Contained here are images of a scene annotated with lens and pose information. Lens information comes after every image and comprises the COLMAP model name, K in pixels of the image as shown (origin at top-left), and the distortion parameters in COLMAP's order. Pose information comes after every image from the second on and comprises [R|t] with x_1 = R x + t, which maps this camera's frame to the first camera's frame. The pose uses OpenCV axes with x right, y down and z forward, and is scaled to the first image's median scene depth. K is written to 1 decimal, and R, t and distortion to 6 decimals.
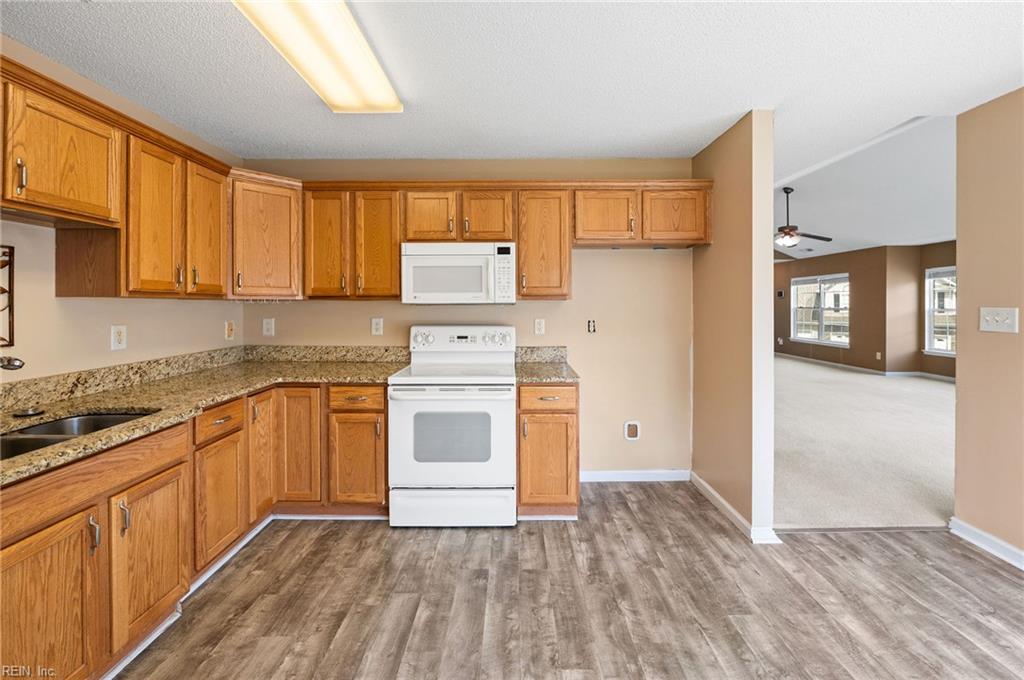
lens RADIAL K [[415.4, 0, 516.9], [0, 415.4, 305.9], [0, 0, 1]] dist [-0.011173, -0.000145]
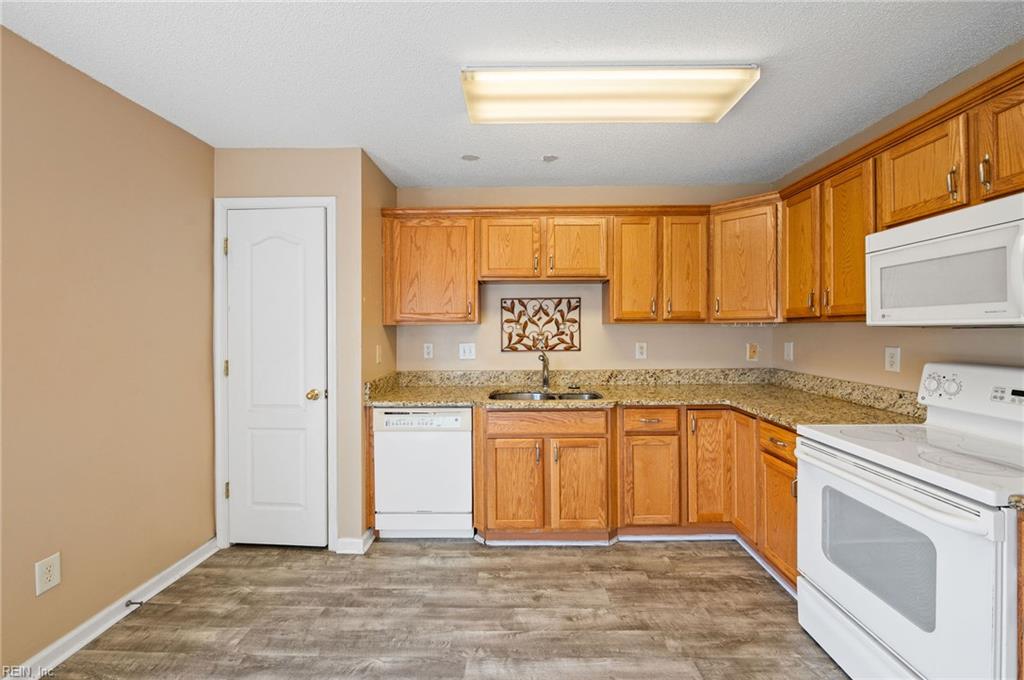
lens RADIAL K [[406.8, 0, 514.6], [0, 406.8, 330.8], [0, 0, 1]] dist [-0.009420, 0.000132]
pose [[-0.014194, 0.005792, -0.999882, 0.460322], [0.001361, 0.999982, 0.005773, -0.003096], [0.999898, -0.001279, -0.014201, 0.531672]]
